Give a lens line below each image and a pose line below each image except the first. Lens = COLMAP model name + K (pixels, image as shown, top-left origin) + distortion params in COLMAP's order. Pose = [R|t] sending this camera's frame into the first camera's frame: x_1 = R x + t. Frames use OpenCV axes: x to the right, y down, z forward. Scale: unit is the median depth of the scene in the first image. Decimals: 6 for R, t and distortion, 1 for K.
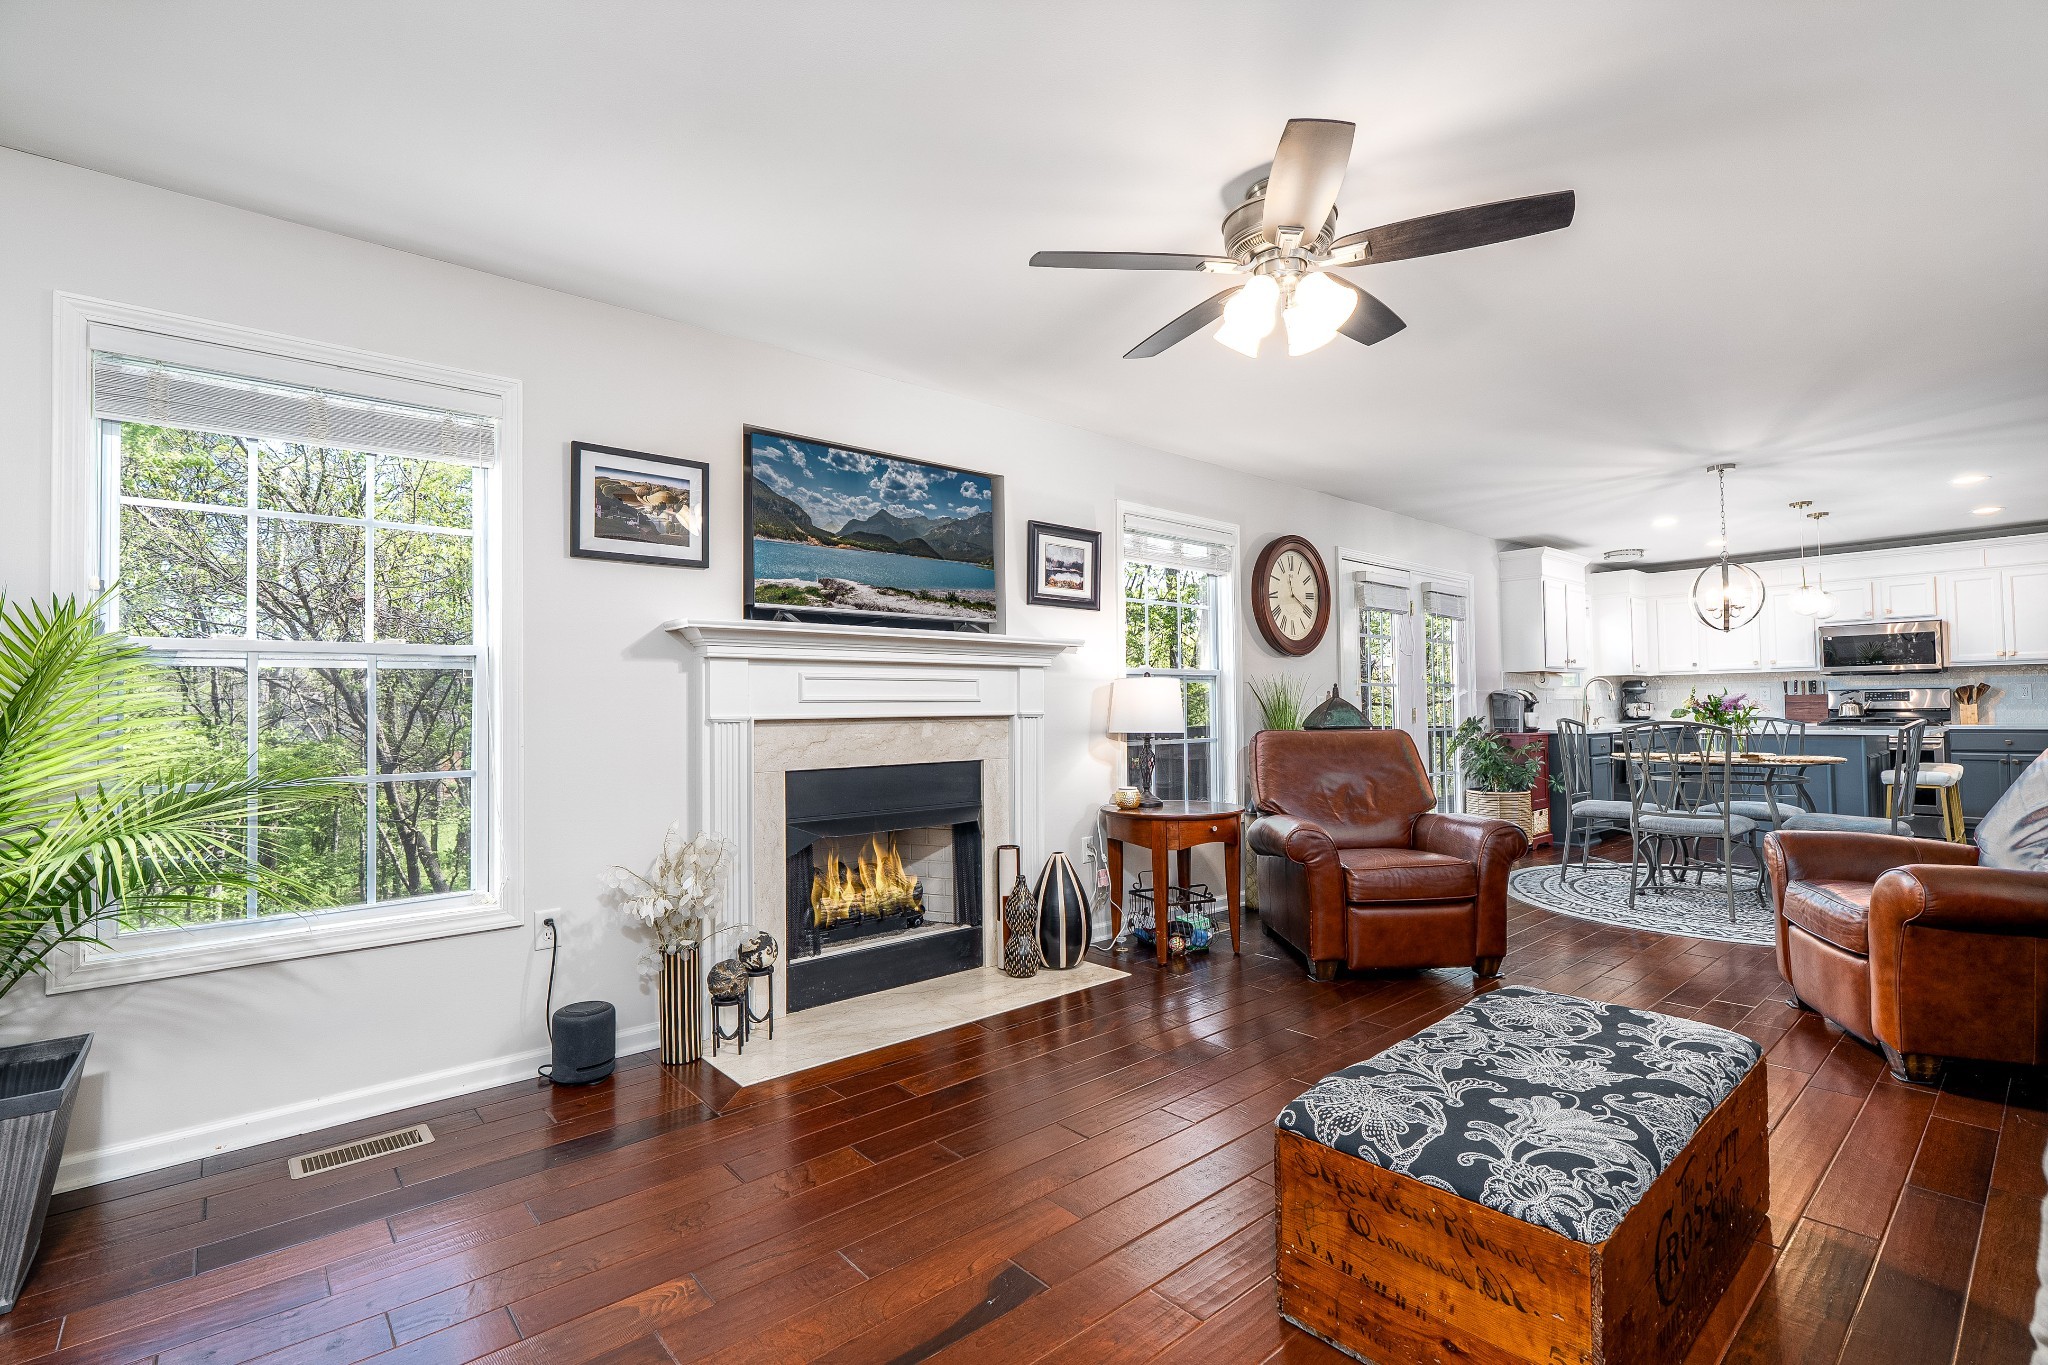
lens RADIAL K [[930.3, 0, 1024.1], [0, 930.3, 678.2], [0, 0, 1]] dist [-0.005869, 0.002817]
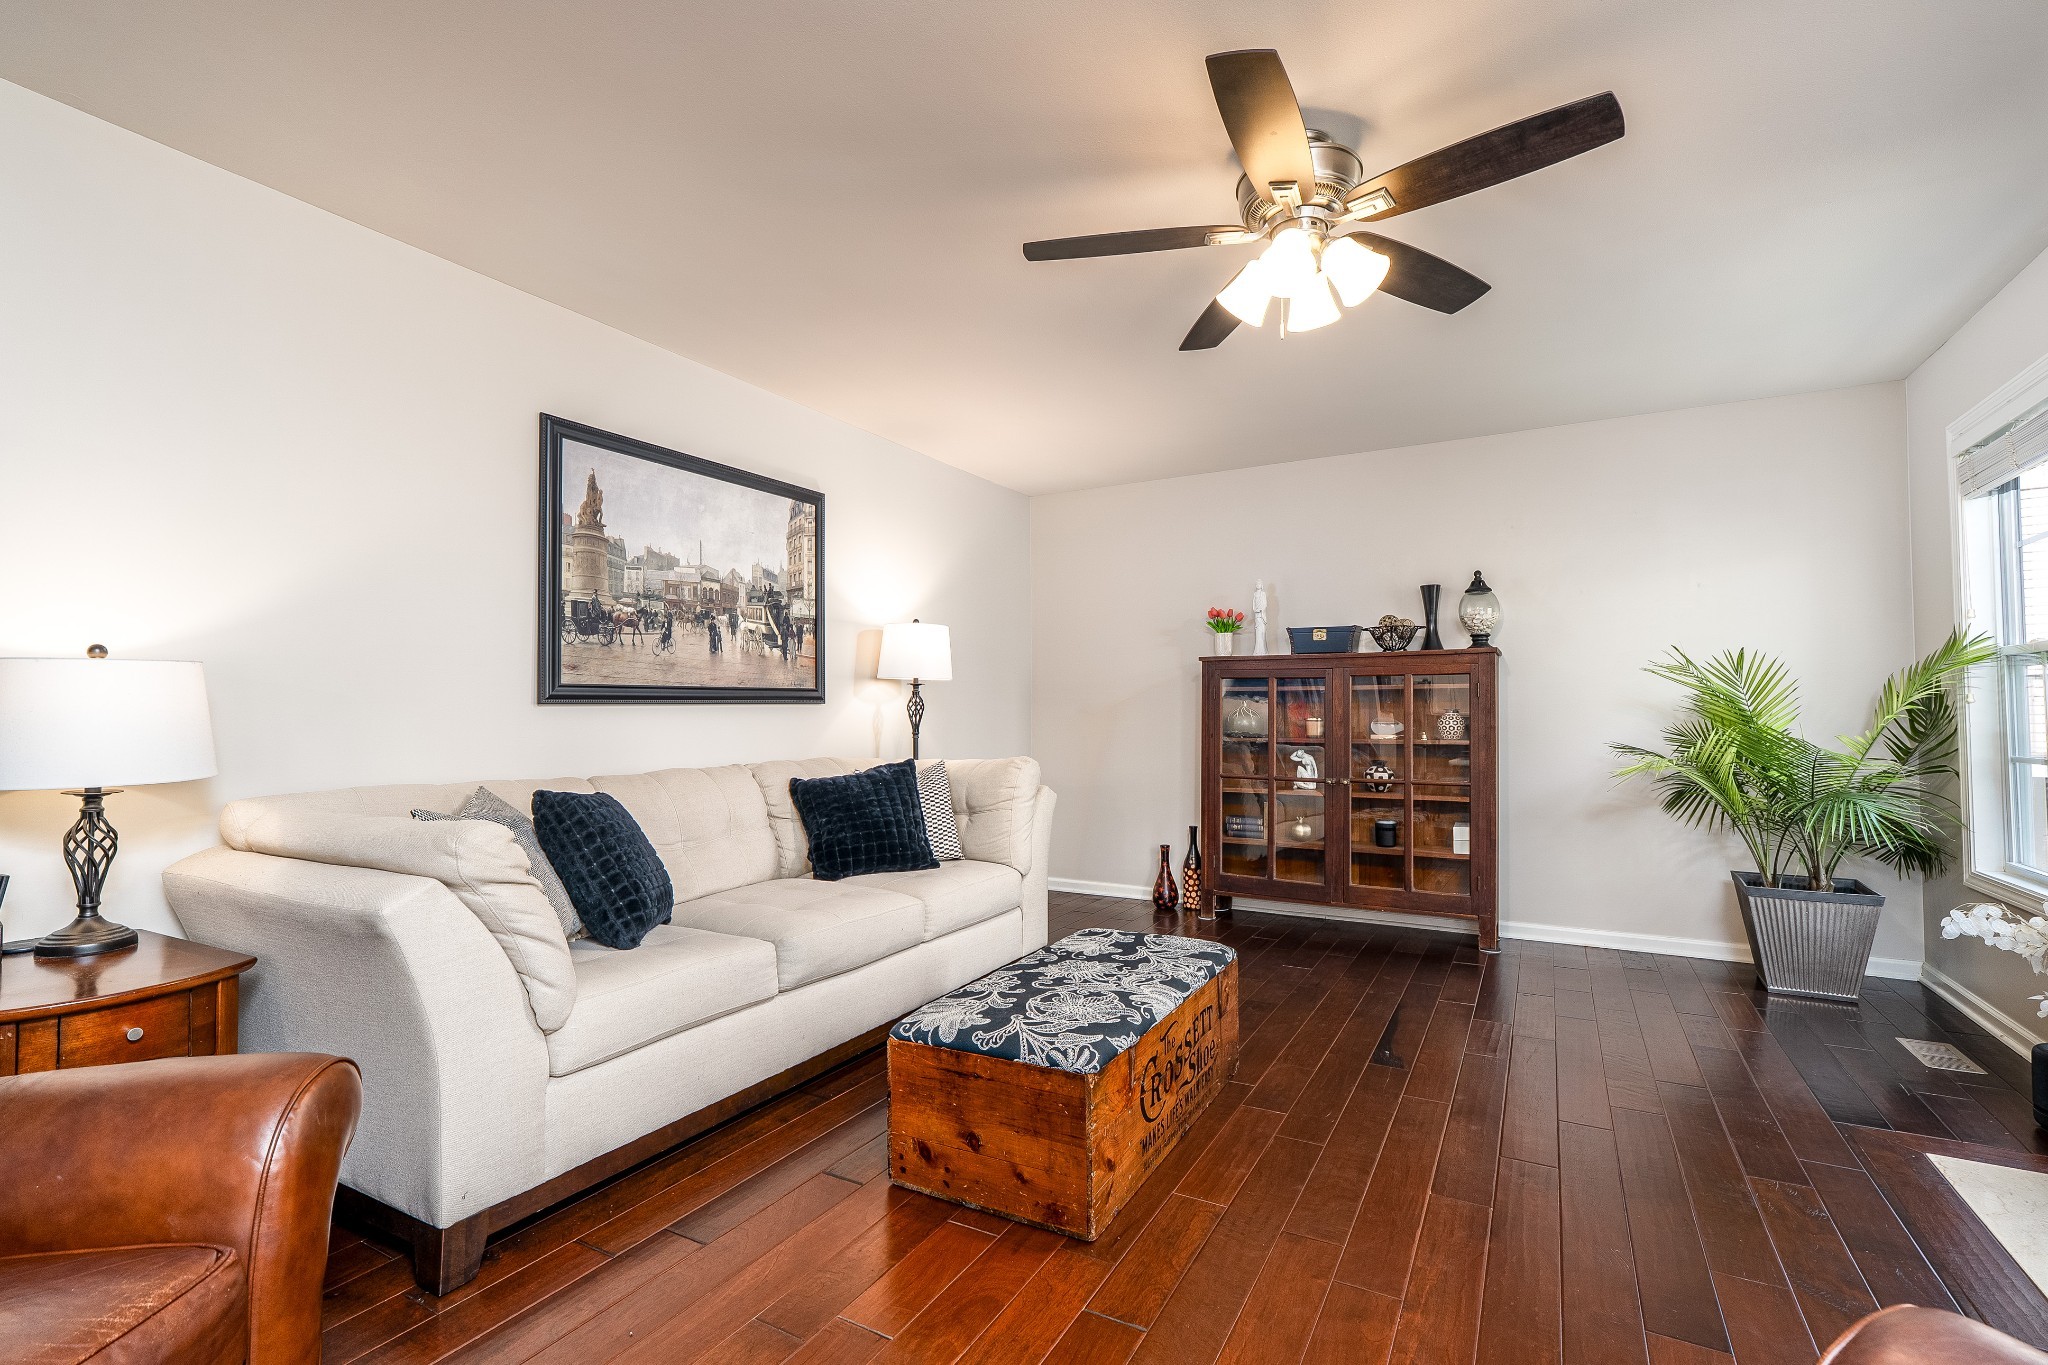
lens RADIAL K [[930.3, 0, 1019.4], [0, 930.3, 678.5], [0, 0, 1]] dist [-0.005869, 0.002817]
pose [[-0.943790, 0.003421, -0.330527, 0.595757], [0.025768, 0.997665, -0.063251, 0.035914], [0.329539, -0.068213, -0.941675, 1.236597]]
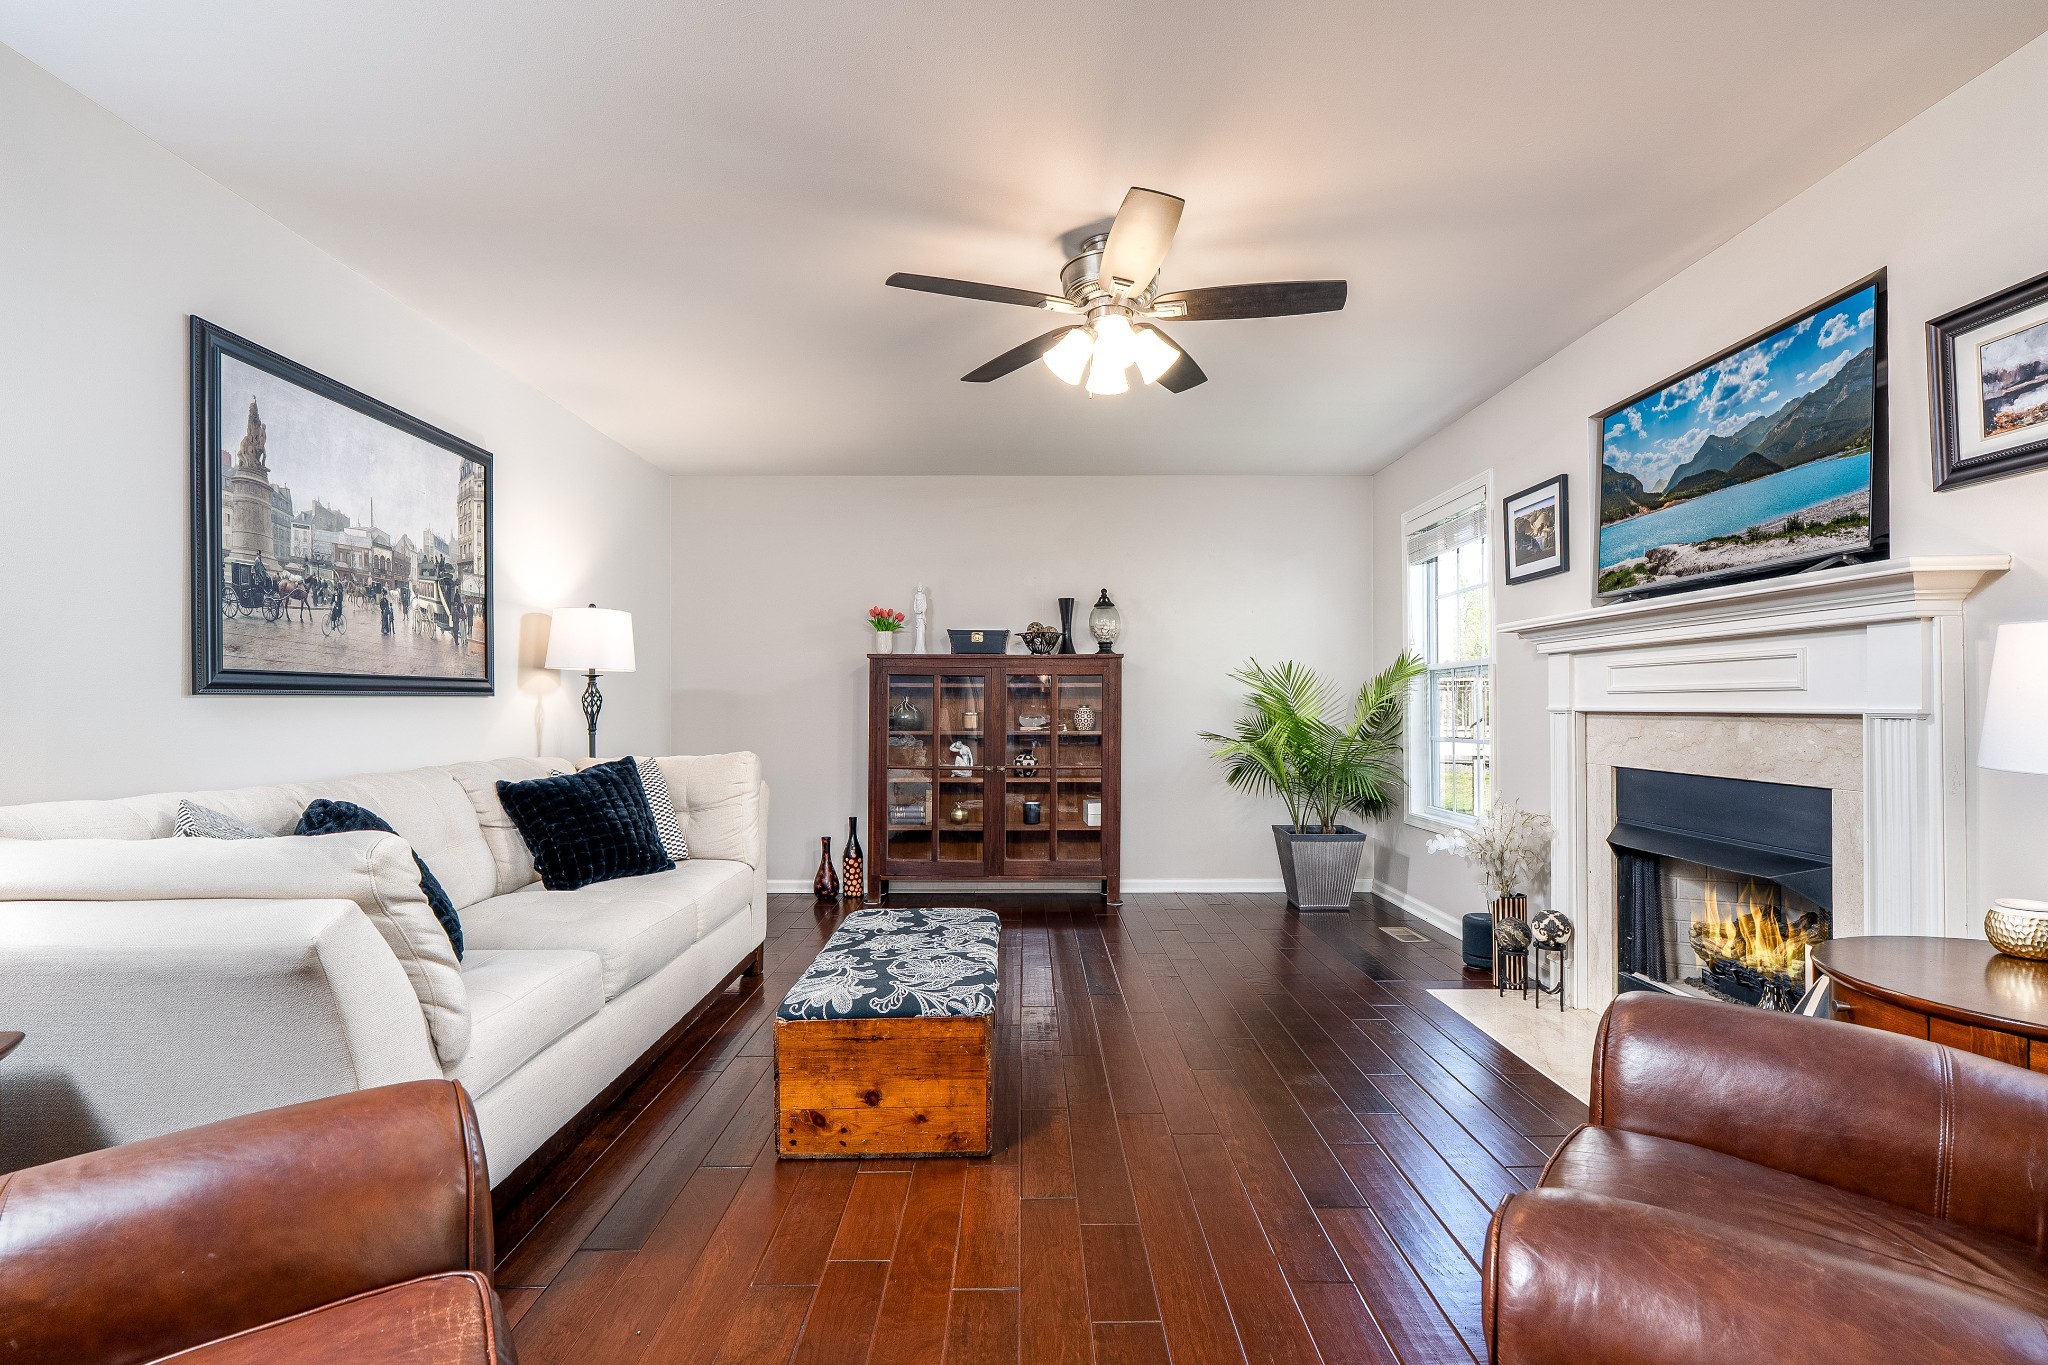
lens RADIAL K [[968.9, 0, 1029.0], [0, 968.9, 693.6], [0, 0, 1]] dist [-0.000373, 0.000872]
pose [[-0.651452, 0.003052, -0.758684, 0.874211], [0.033899, 0.999110, -0.025088, 0.030445], [0.757932, -0.042062, -0.650976, 1.183705]]
